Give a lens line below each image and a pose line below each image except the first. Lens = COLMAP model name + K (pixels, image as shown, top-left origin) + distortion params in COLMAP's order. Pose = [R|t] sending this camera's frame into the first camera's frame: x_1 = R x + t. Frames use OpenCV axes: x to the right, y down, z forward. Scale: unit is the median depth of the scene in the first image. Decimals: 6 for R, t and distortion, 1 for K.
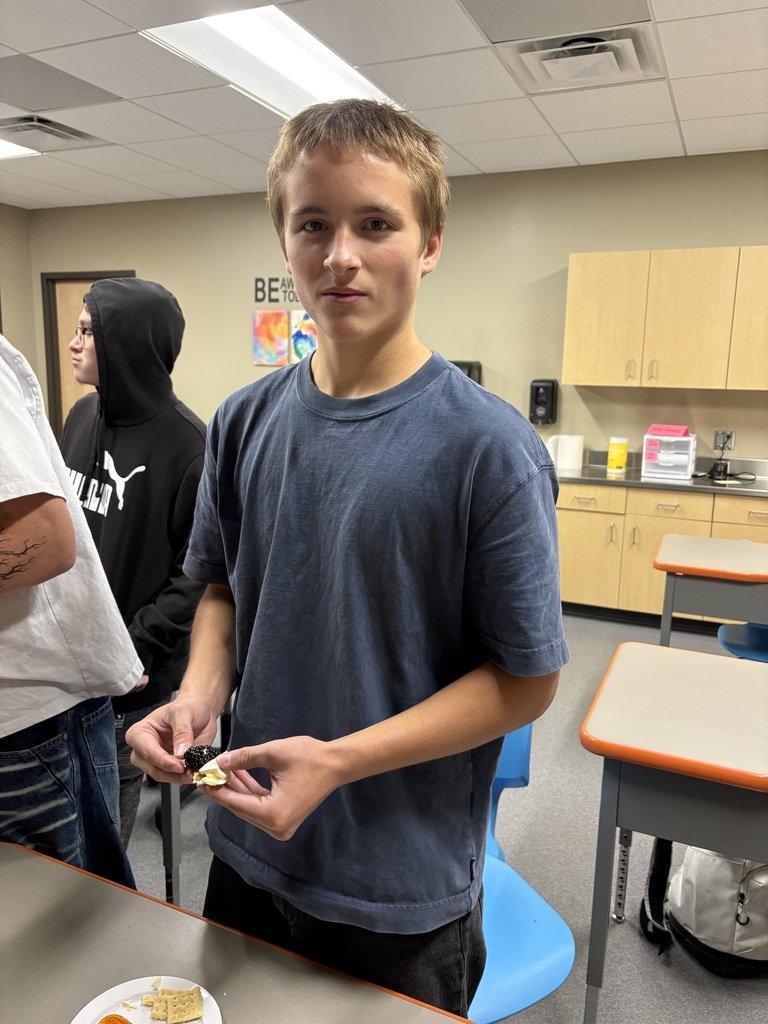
lens RADIAL K [[778.3, 0, 384.0], [0, 778.3, 512.0], [0, 0, 1]] dist [0.002713, 0.001097]
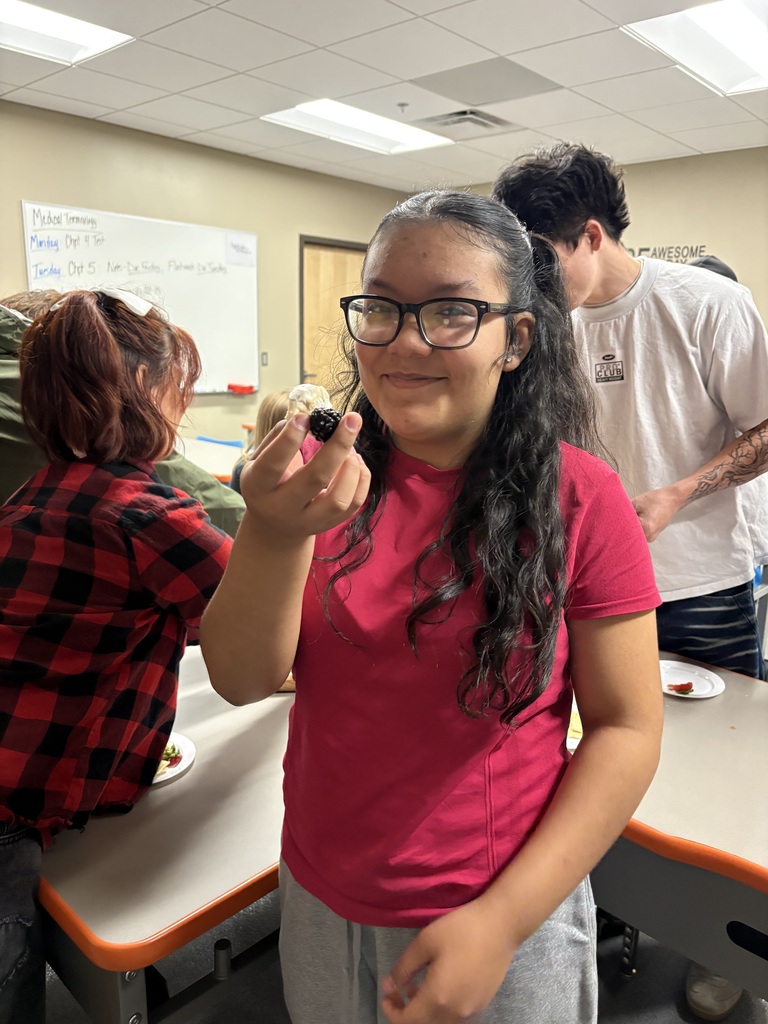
lens RADIAL K [[789.7, 0, 384.0], [0, 789.7, 512.0], [0, 0, 1]] dist [-0.008504, -0.004989]
pose [[0.954102, 0.062687, -0.292848, -0.208488], [-0.055882, 0.997939, 0.031556, 0.050451], [0.294222, -0.013743, 0.955638, -0.149839]]
